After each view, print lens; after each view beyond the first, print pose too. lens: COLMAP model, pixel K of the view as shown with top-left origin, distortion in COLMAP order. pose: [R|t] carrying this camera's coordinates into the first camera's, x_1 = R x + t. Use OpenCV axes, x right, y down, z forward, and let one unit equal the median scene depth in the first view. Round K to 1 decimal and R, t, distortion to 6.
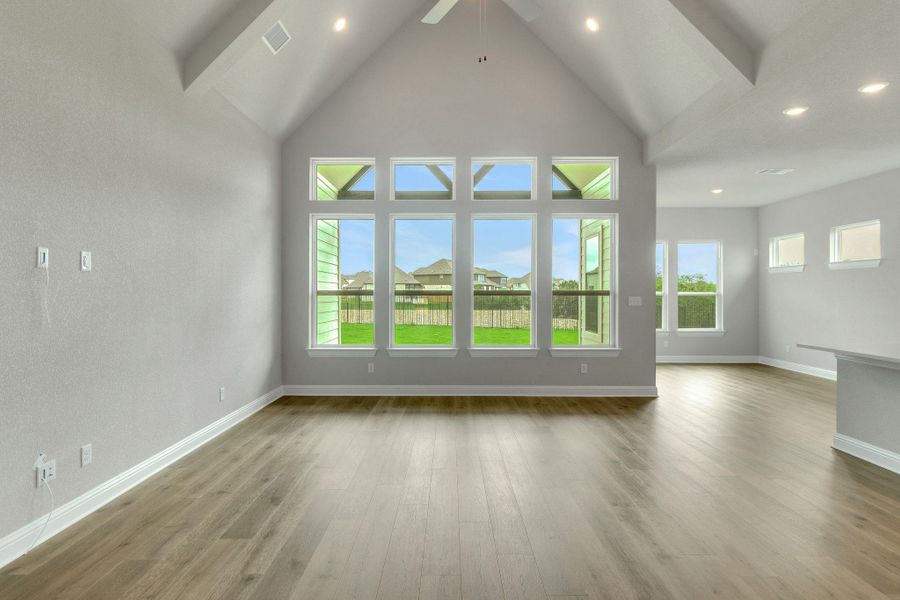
lens RADIAL K [[477.8, 0, 455.0], [0, 477.8, 297.4], [0, 0, 1]] dist [-0.000309, -0.000091]
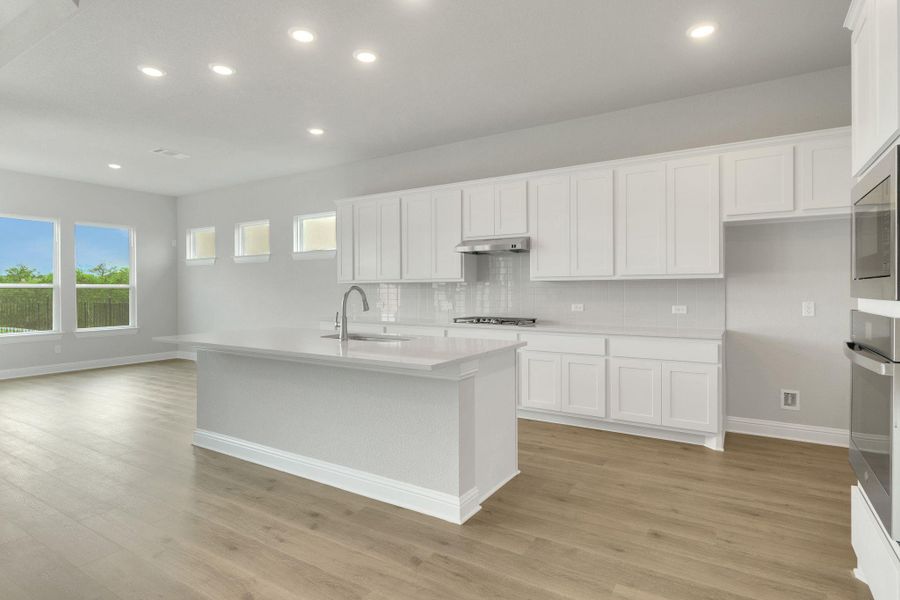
lens RADIAL K [[461.5, 0, 451.5], [0, 461.5, 292.8], [0, 0, 1]] dist [0.001335, 0.000576]
pose [[0.520069, -0.008481, 0.854082, 0.154345], [0.012422, 0.999920, 0.002365, 0.011755], [-0.854034, 0.009380, 0.520133, 0.053269]]
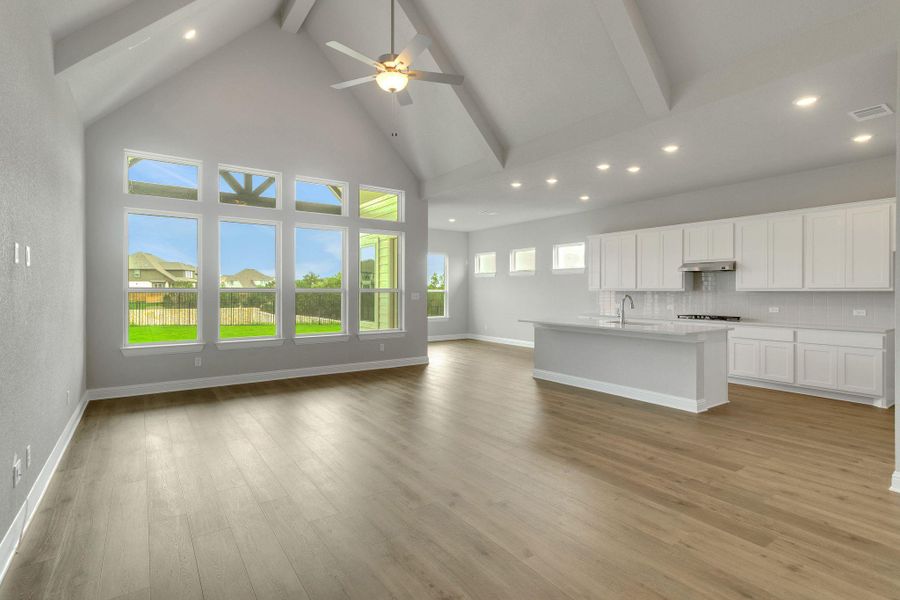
lens RADIAL K [[436.6, 0, 468.2], [0, 436.6, 293.0], [0, 0, 1]] dist [0.000965, 0.000230]
pose [[0.796231, -0.001756, 0.604990, -0.216180], [0.004699, 0.999984, -0.003282, 0.002441], [-0.604974, 0.005456, 0.796226, -0.086246]]
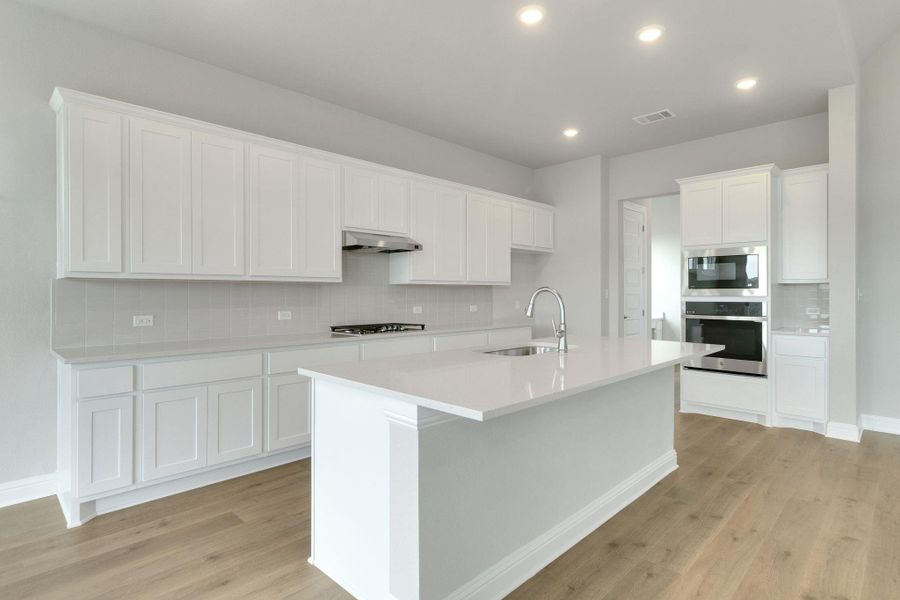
lens RADIAL K [[461.5, 0, 451.5], [0, 461.5, 292.8], [0, 0, 1]] dist [0.001335, 0.000576]
pose [[-0.702946, -0.000843, 0.711243, 0.275286], [0.006229, 0.999954, 0.007342, 0.006276], [-0.711216, 0.009592, -0.702908, 0.685041]]
